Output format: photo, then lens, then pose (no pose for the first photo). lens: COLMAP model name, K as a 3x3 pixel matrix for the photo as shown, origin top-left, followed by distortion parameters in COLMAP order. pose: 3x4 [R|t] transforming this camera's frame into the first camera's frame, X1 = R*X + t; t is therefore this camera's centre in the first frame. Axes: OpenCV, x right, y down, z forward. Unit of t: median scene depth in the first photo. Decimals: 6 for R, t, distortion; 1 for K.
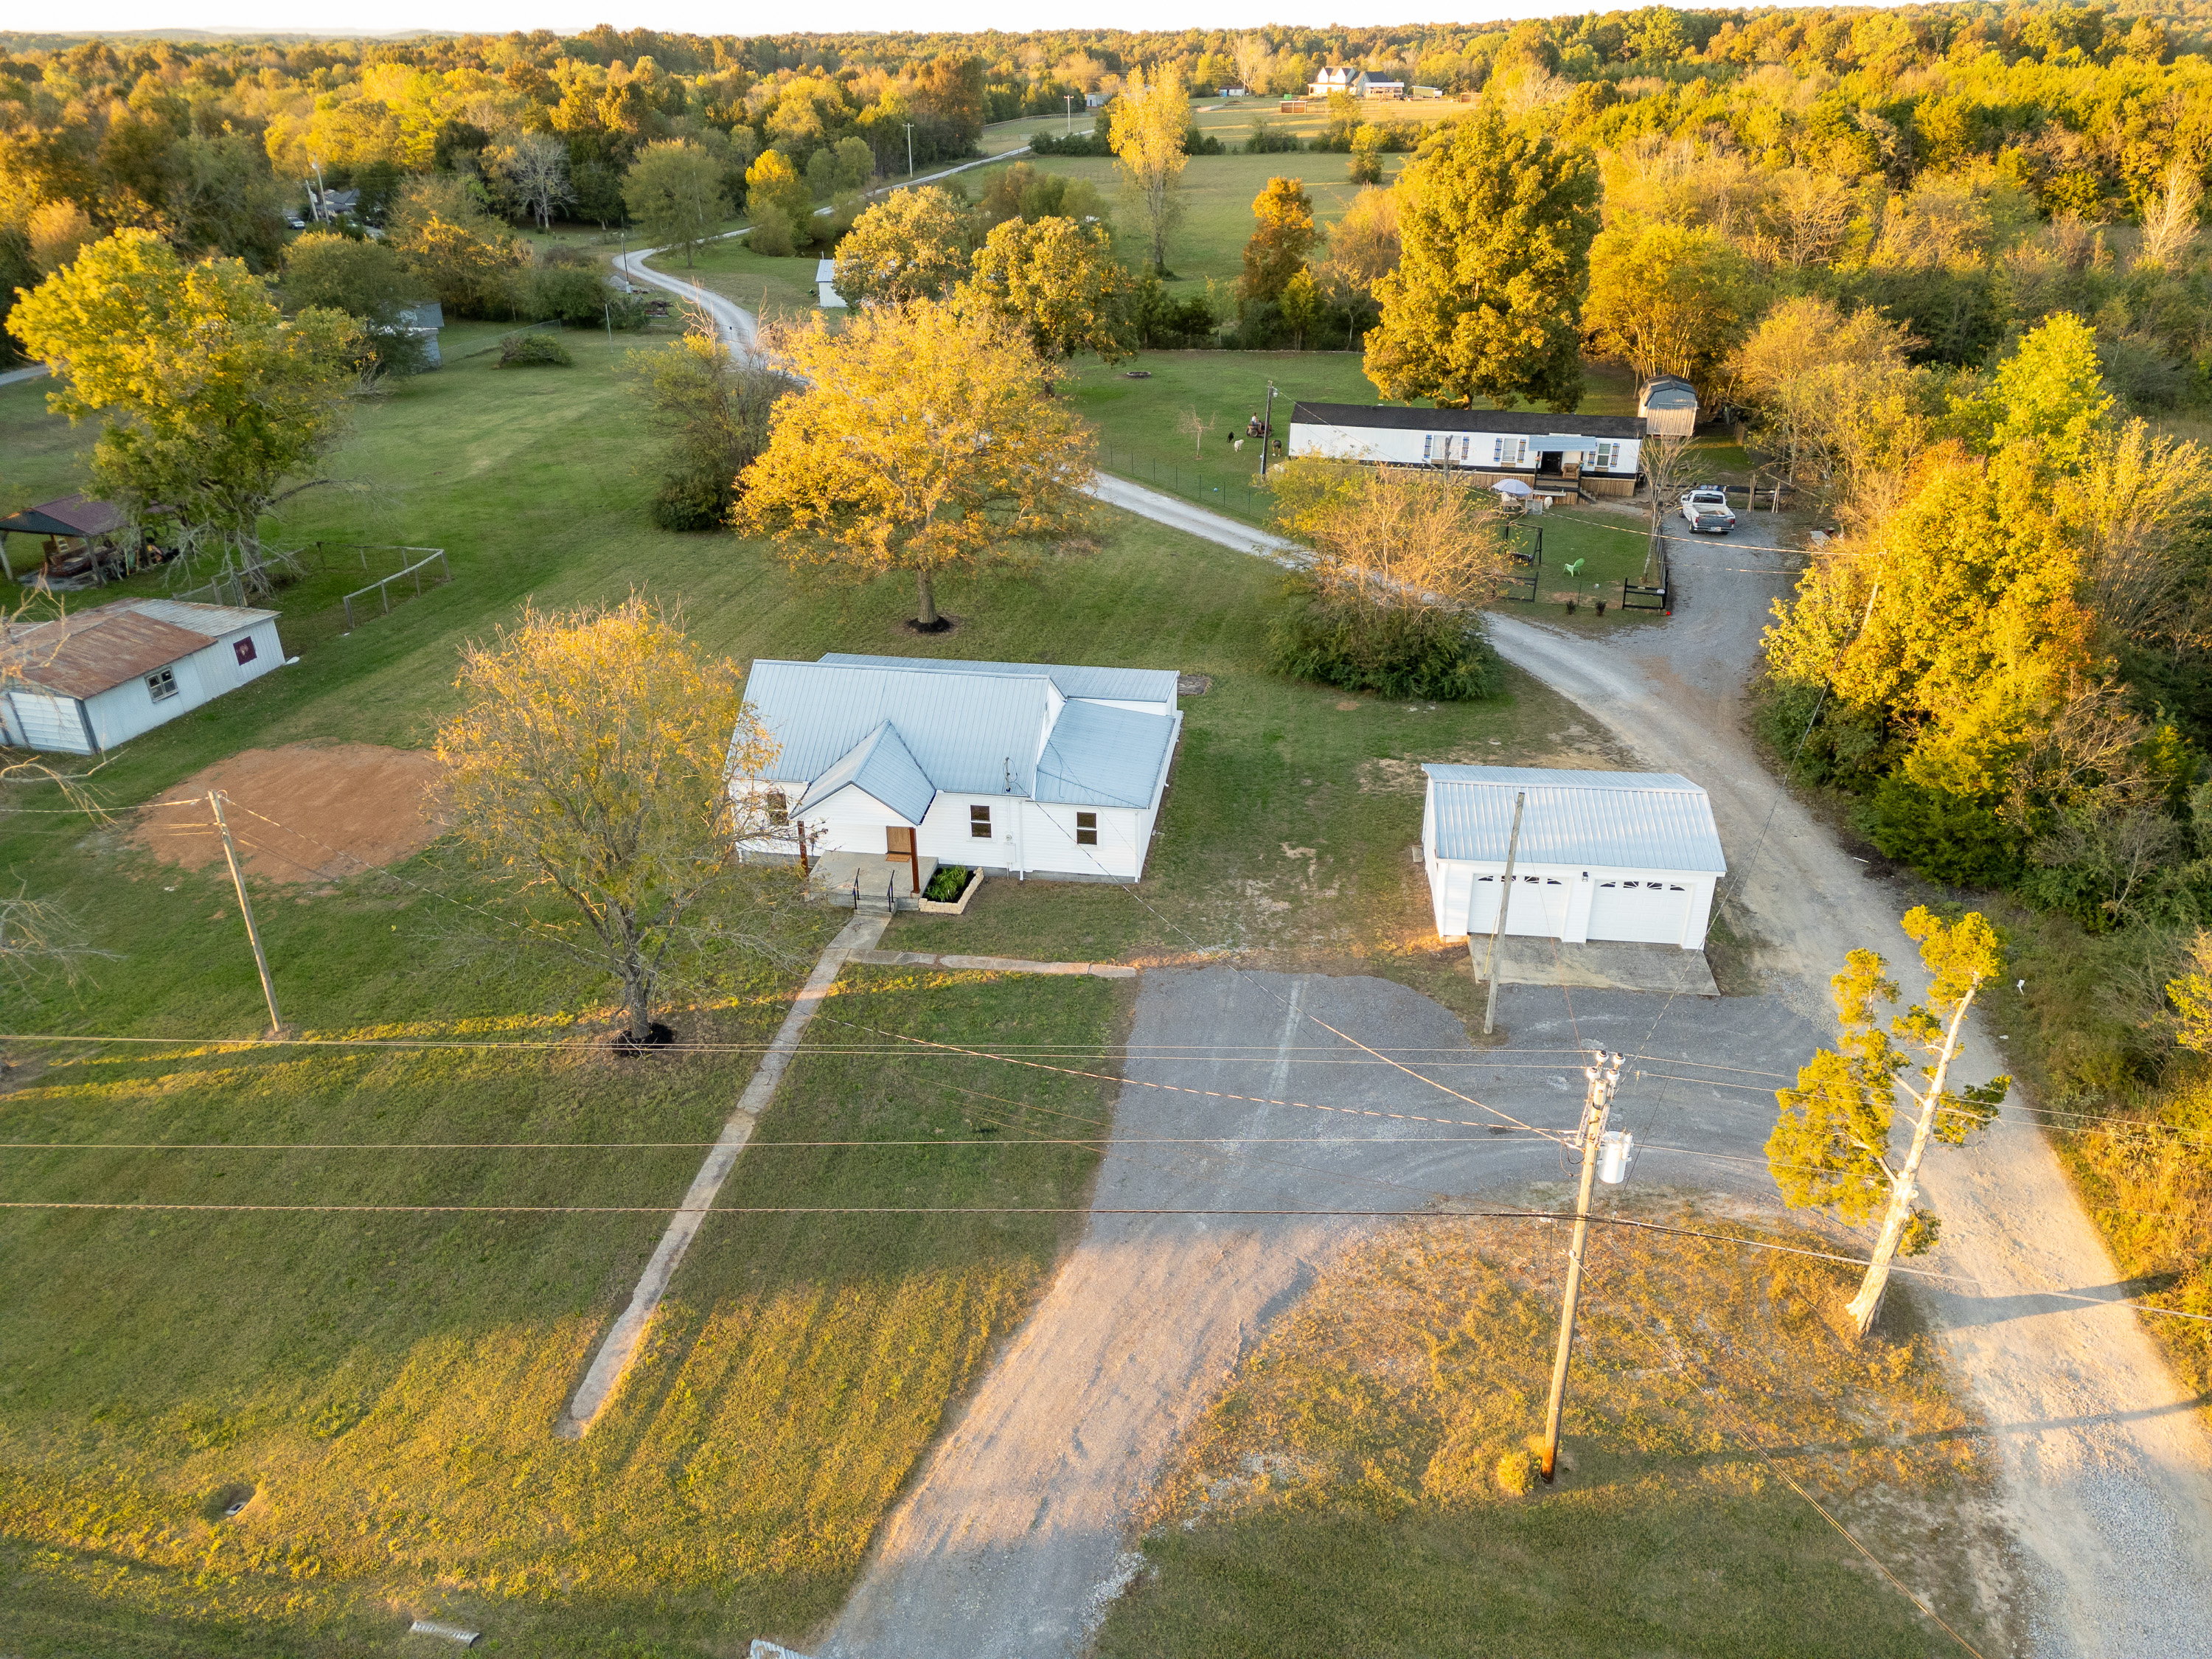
lens RADIAL K [[1555.5, 0, 1095.9], [0, 1555.5, 827.2], [0, 0, 1]] dist [0.074304, -0.072521]
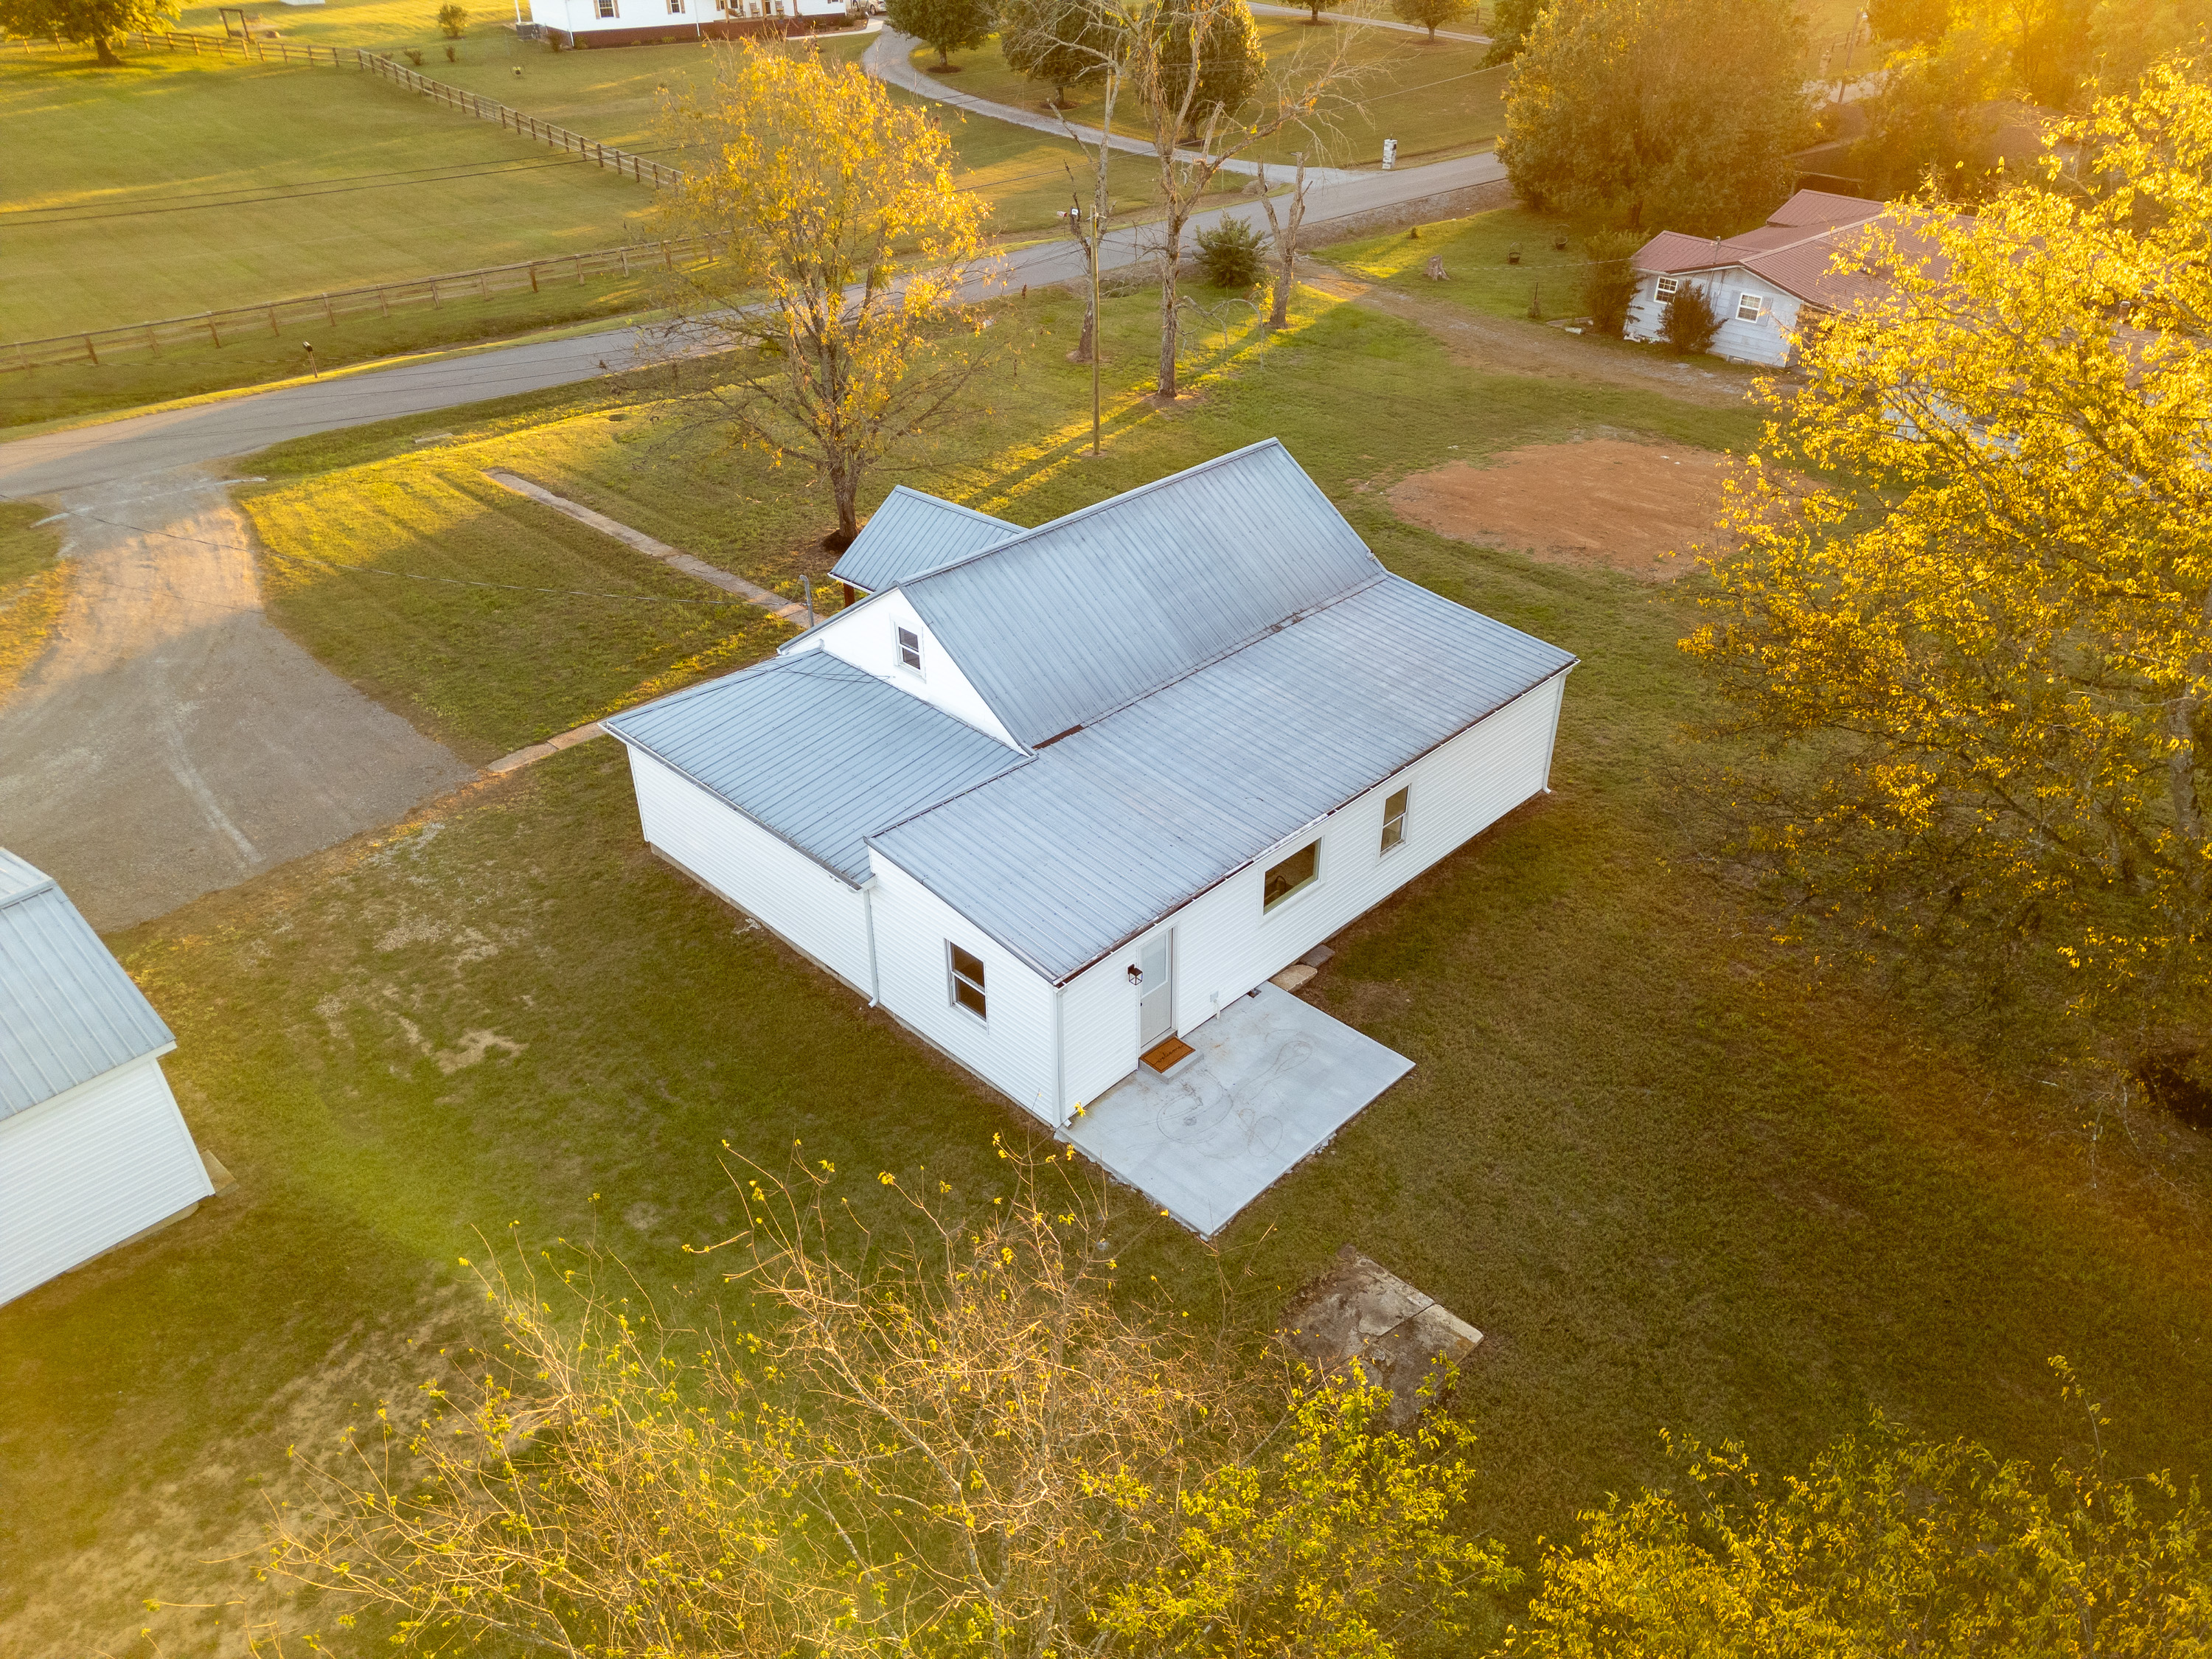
lens RADIAL K [[1553.6, 0, 1096.5], [0, 1553.6, 827.8], [0, 0, 1]] dist [0.086848, -0.082922]
pose [[-0.590139, 0.445894, -0.672989, 0.414884], [-0.353457, 0.606773, 0.711966, -0.579261], [0.725813, 0.658031, -0.200476, 1.584104]]
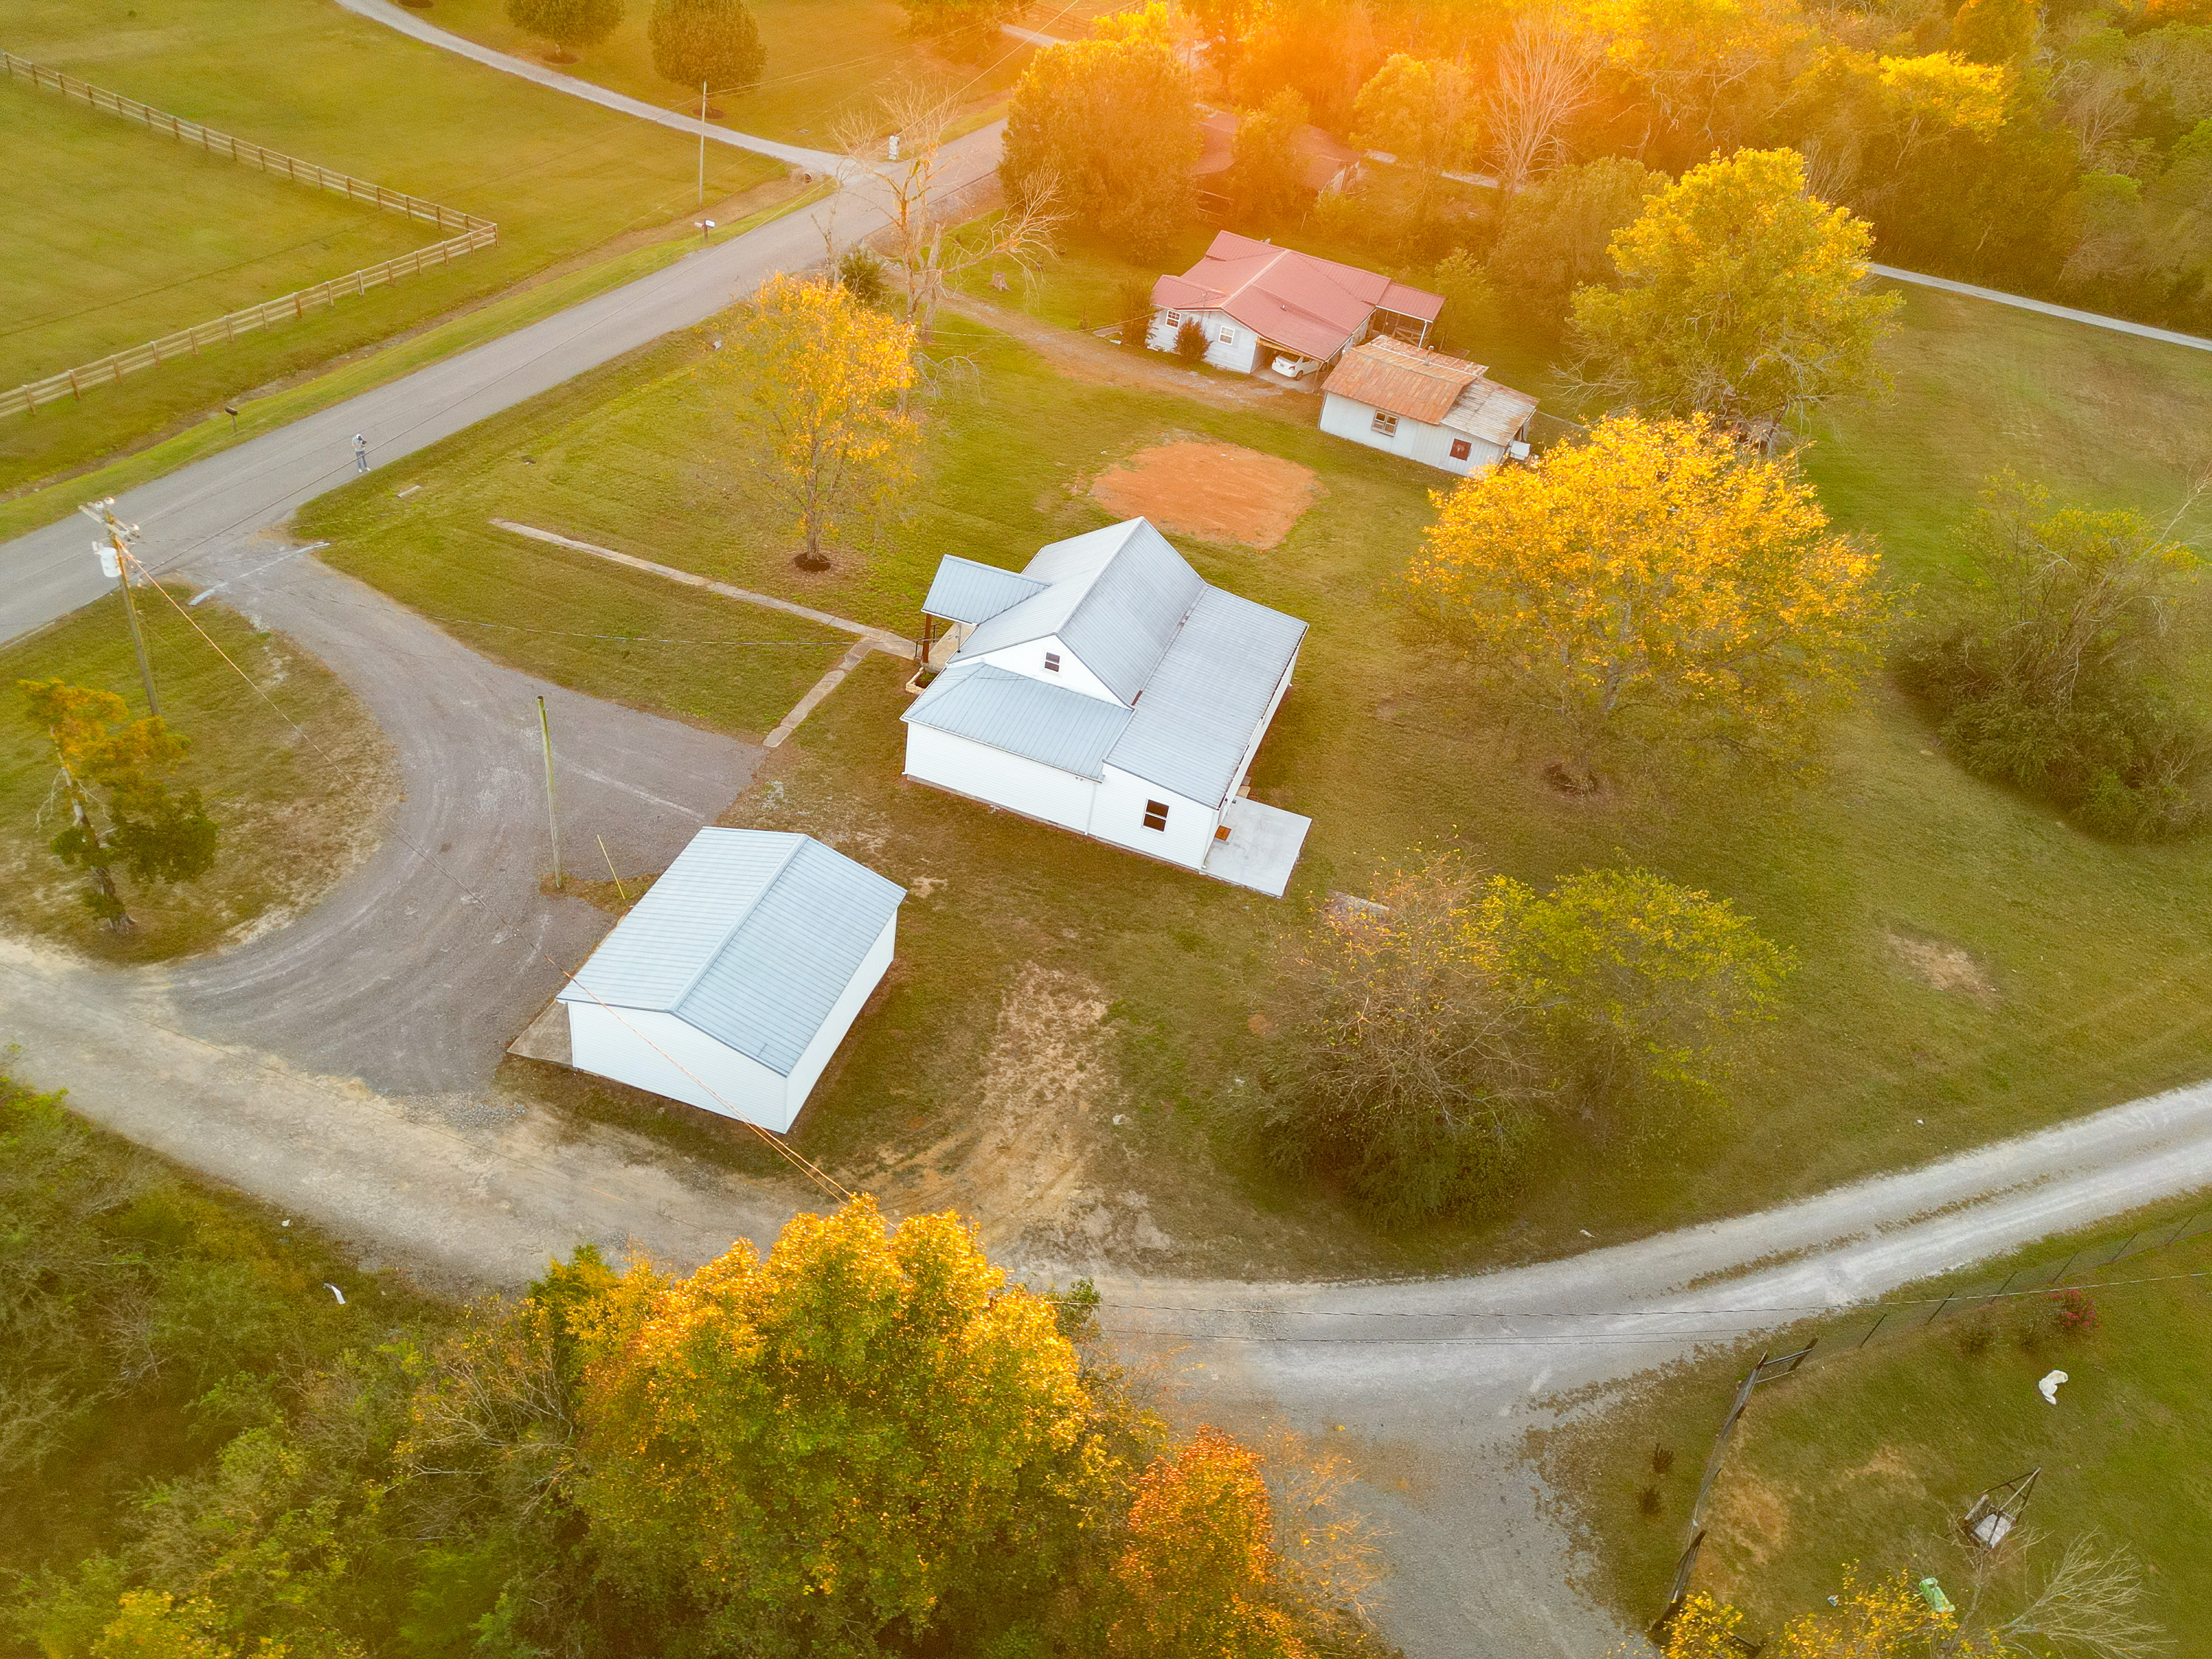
lens RADIAL K [[1547.8, 0, 1100.5], [0, 1547.8, 825.6], [0, 0, 1]] dist [0.122988, -0.142225]
pose [[-0.183342, 0.595329, -0.782284, 1.147891], [-0.560105, 0.590712, 0.580811, -0.860220], [0.807879, 0.544648, 0.225145, 1.127457]]
